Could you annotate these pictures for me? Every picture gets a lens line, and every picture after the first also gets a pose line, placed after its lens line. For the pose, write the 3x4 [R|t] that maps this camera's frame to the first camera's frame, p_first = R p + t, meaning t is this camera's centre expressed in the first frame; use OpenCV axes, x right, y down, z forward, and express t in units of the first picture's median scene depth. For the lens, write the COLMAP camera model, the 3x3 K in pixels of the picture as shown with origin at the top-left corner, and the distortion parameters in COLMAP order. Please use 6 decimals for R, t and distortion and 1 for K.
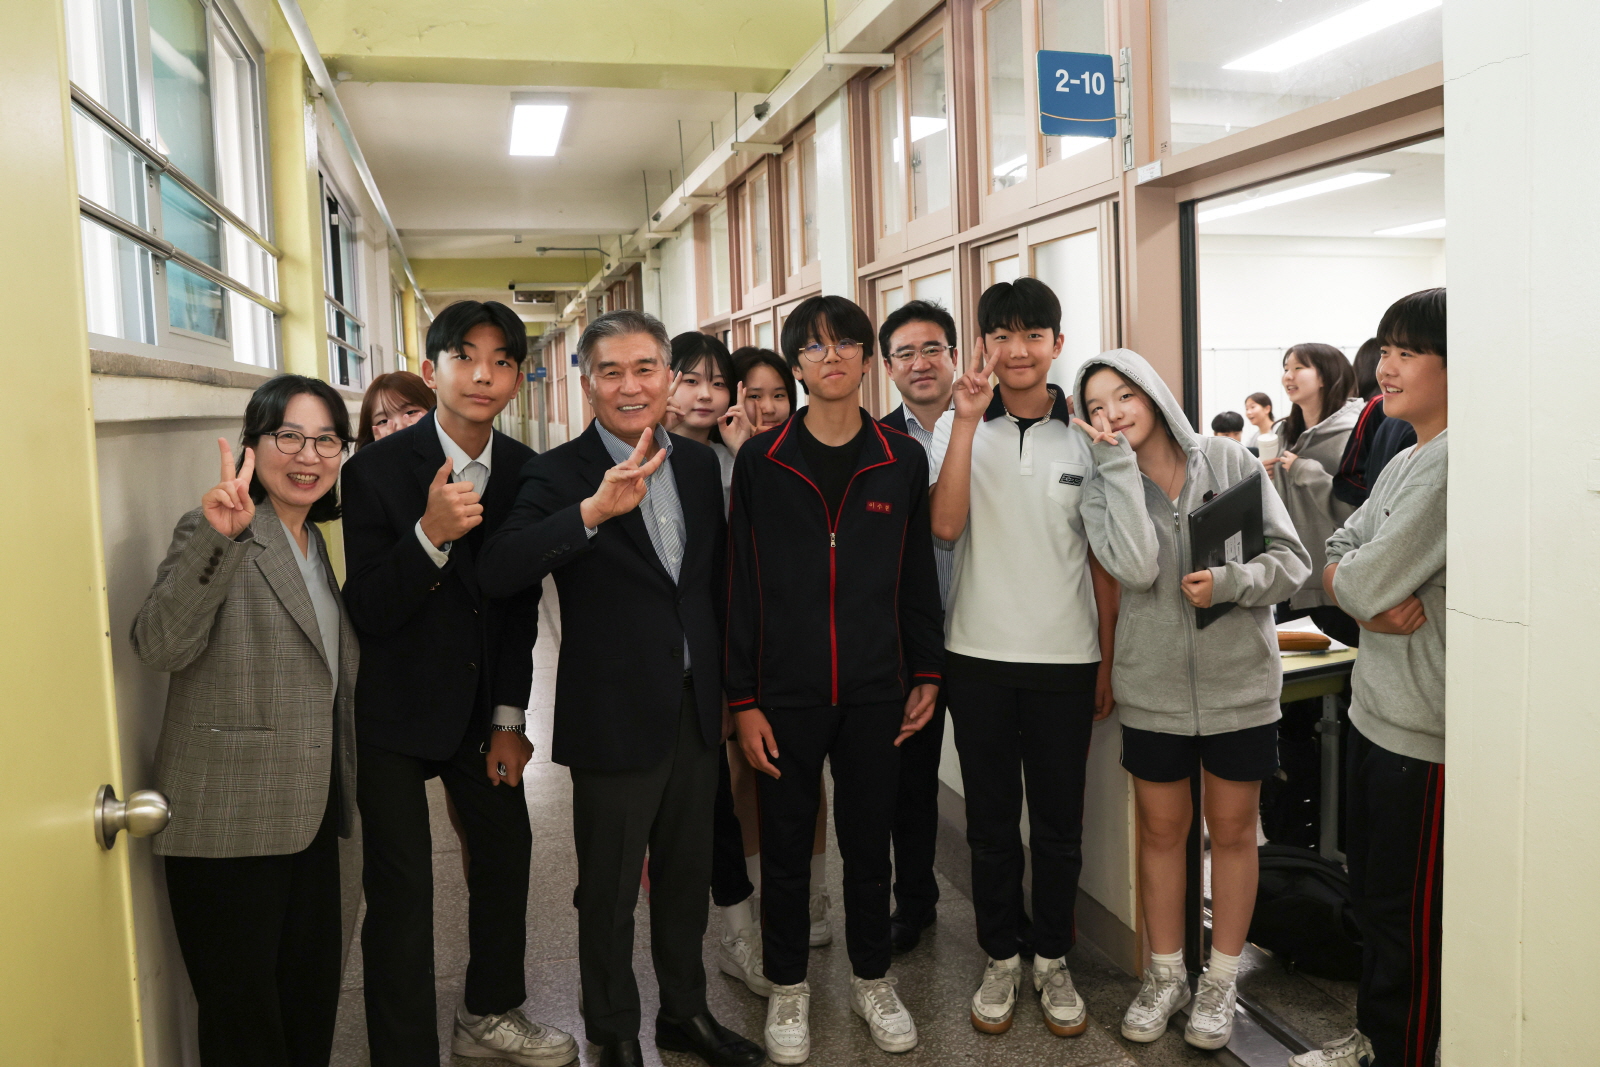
lens RADIAL K [[1137.7, 0, 800.0], [0, 1137.7, 533.5], [0, 0, 1]] dist [0.001433, 0.000729]
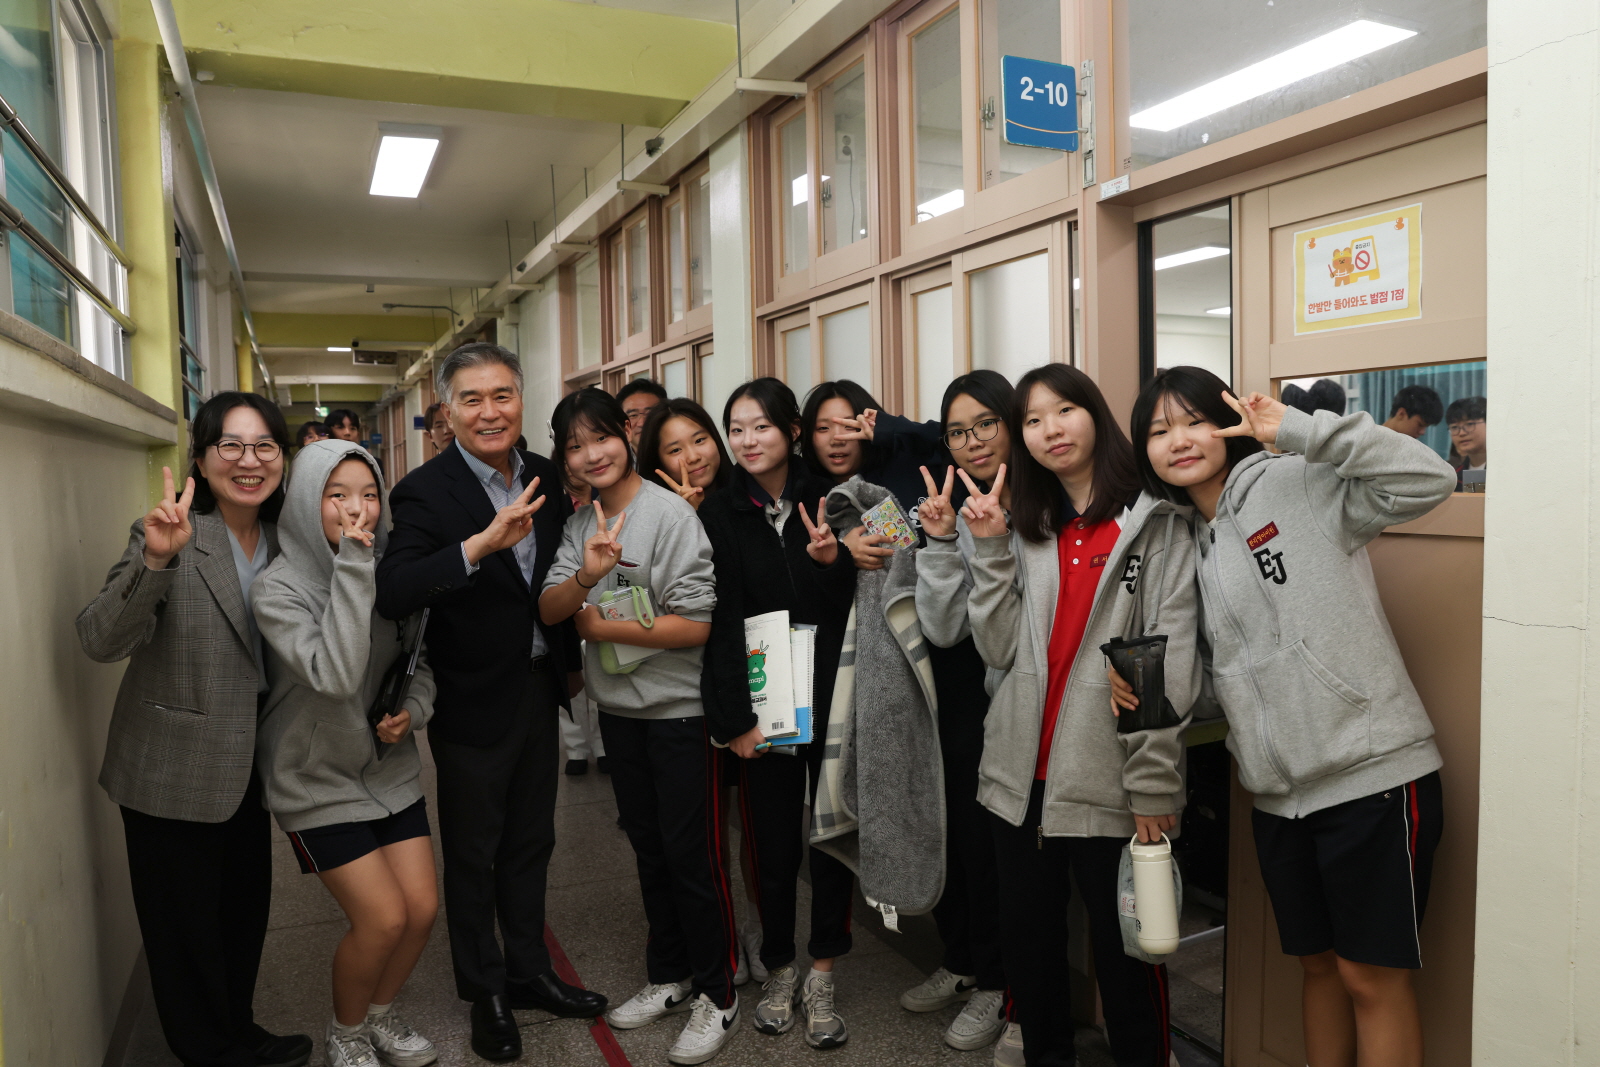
lens RADIAL K [[1100.7, 0, 802.6], [0, 1100.7, 562.3], [0, 0, 1]] dist [-0.049942, 0.033094]
pose [[0.987898, -0.009088, 0.154839, -0.065202], [0.014620, 0.999293, -0.034628, 0.018626], [-0.154415, 0.036472, 0.987333, 0.089589]]
